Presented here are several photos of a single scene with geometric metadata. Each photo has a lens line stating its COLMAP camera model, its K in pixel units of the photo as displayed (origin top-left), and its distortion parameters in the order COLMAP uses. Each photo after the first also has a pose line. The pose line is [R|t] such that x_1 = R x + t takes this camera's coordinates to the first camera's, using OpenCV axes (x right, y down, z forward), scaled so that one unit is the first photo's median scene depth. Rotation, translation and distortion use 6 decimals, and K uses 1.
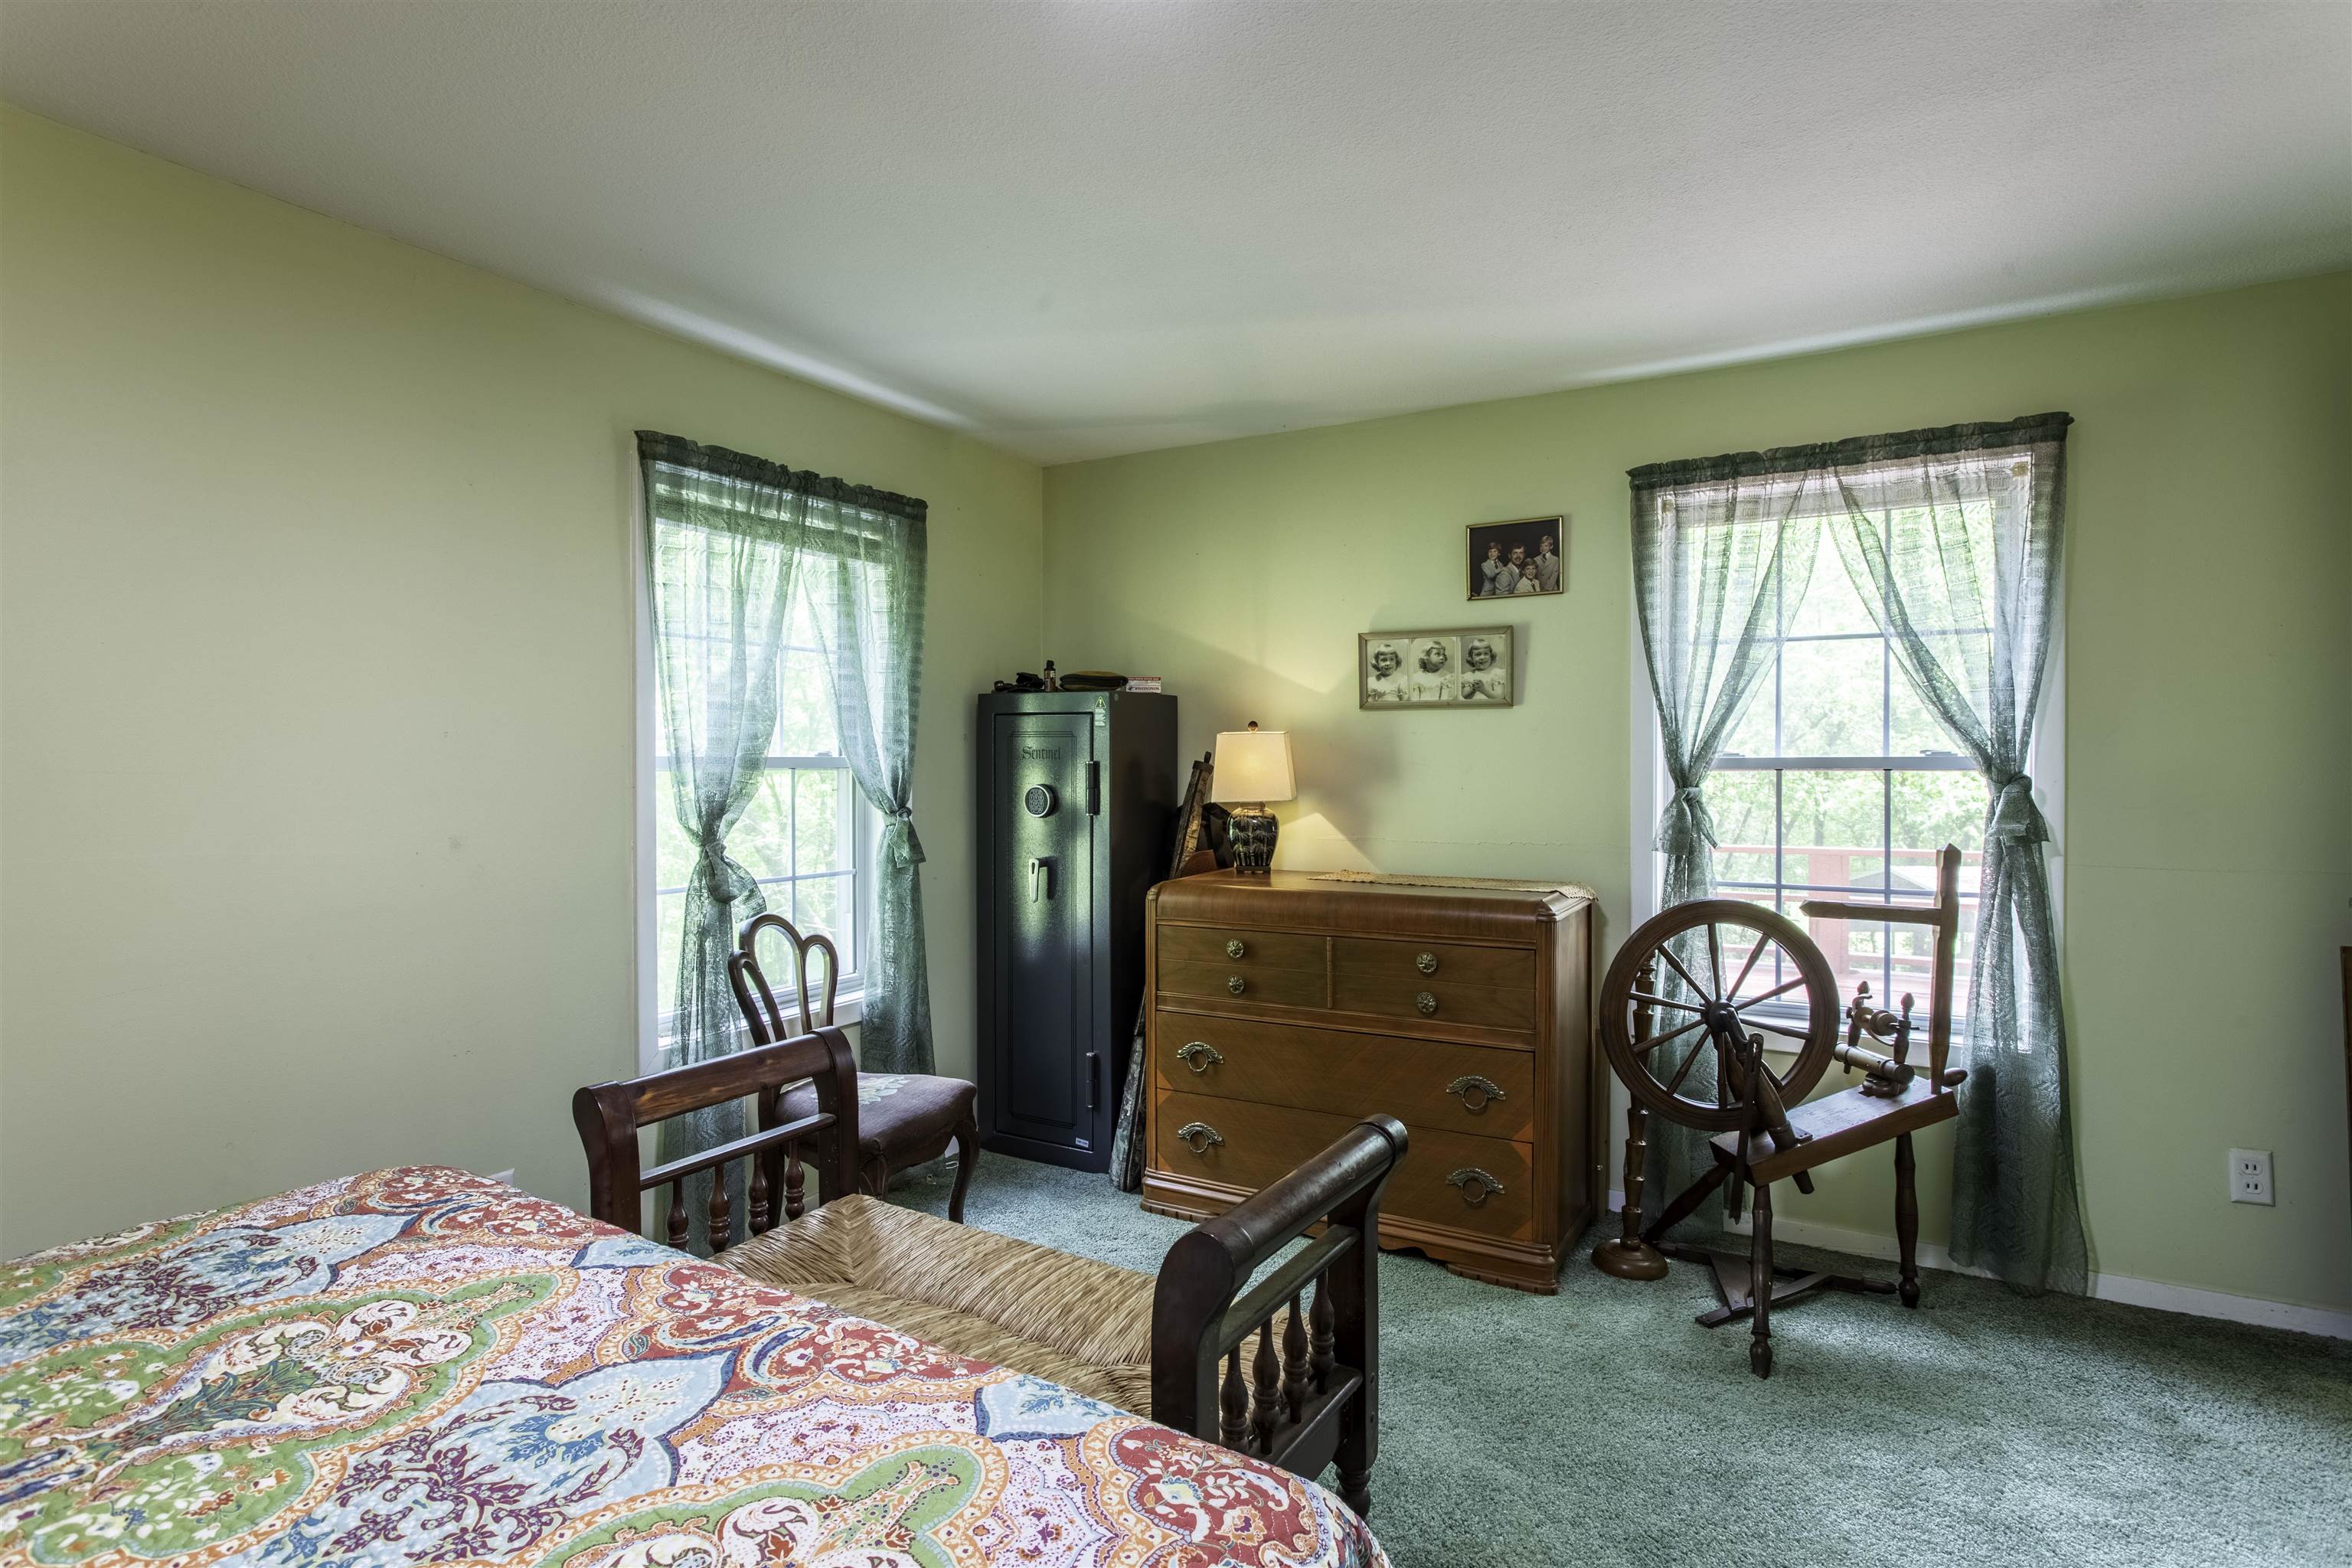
lens RADIAL K [[1175.7, 0, 1184.8], [0, 1175.7, 775.1], [0, 0, 1]] dist [-0.001043, -0.000171]
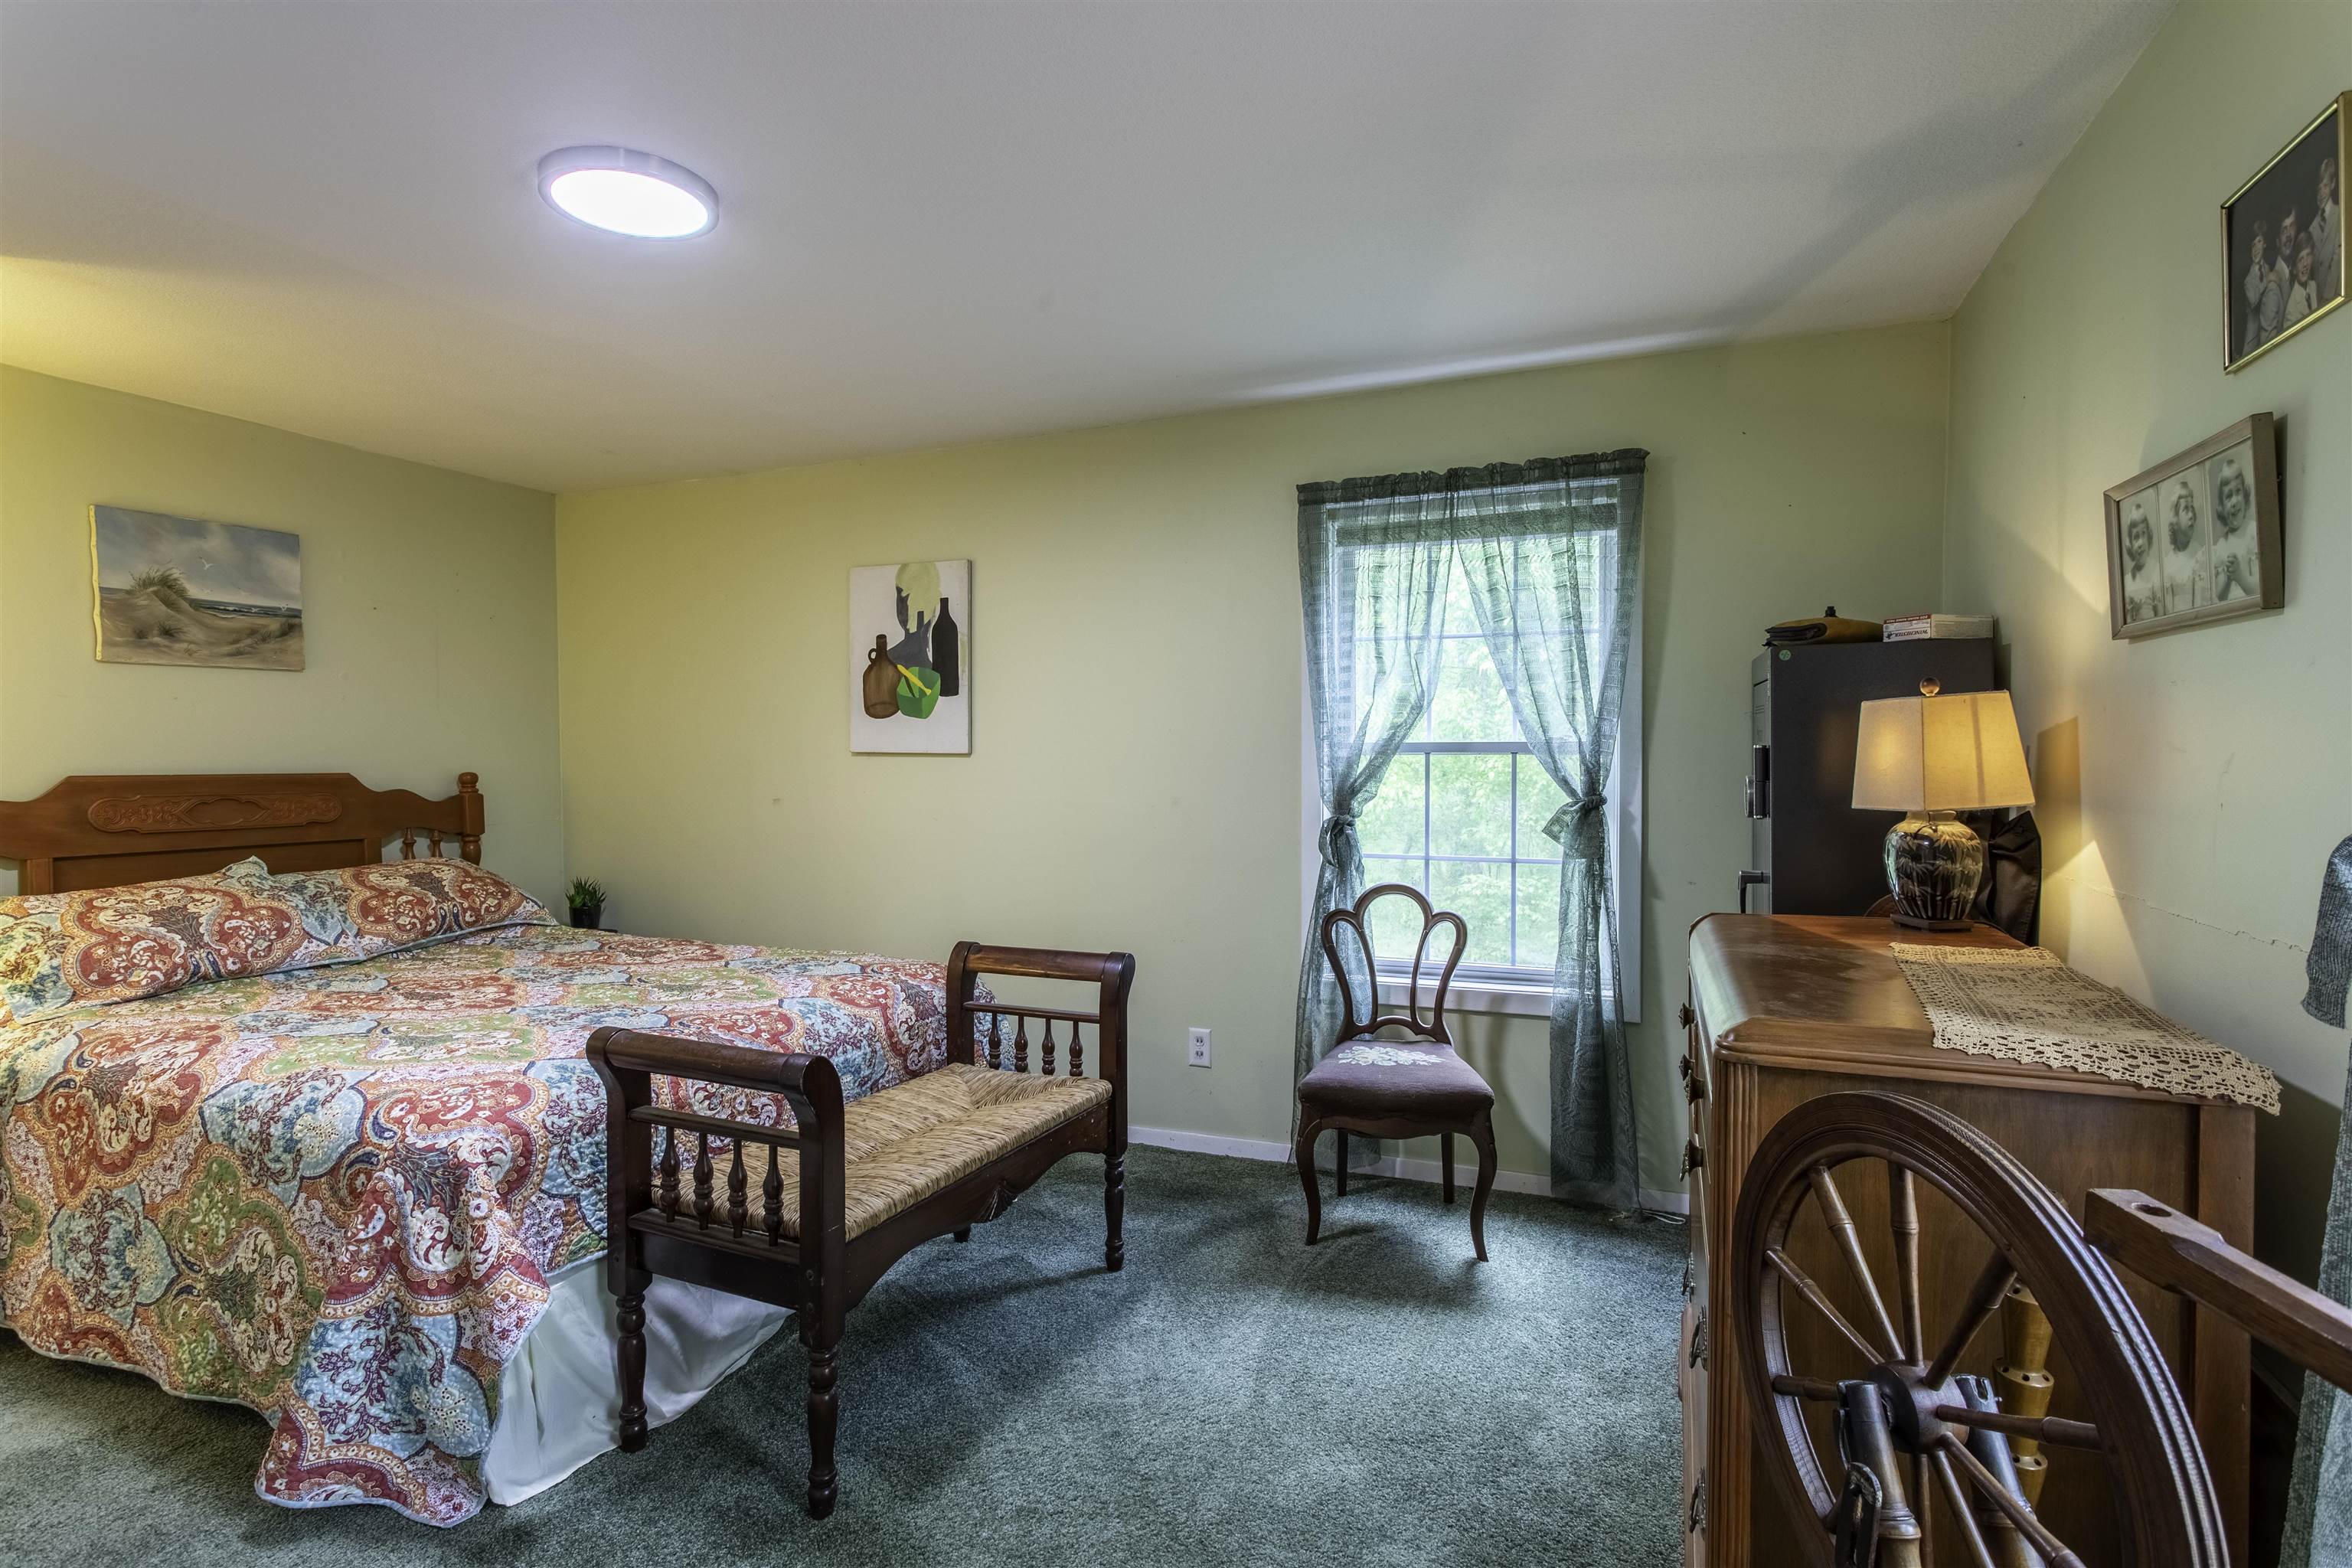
lens RADIAL K [[1175.7, 0, 1184.8], [0, 1175.7, 775.1], [0, 0, 1]] dist [-0.001043, -0.000171]
pose [[0.154073, 0.021599, -0.987823, 0.657318], [-0.007851, 0.999756, 0.020635, -0.005425], [0.988028, 0.004576, 0.154205, 0.584151]]
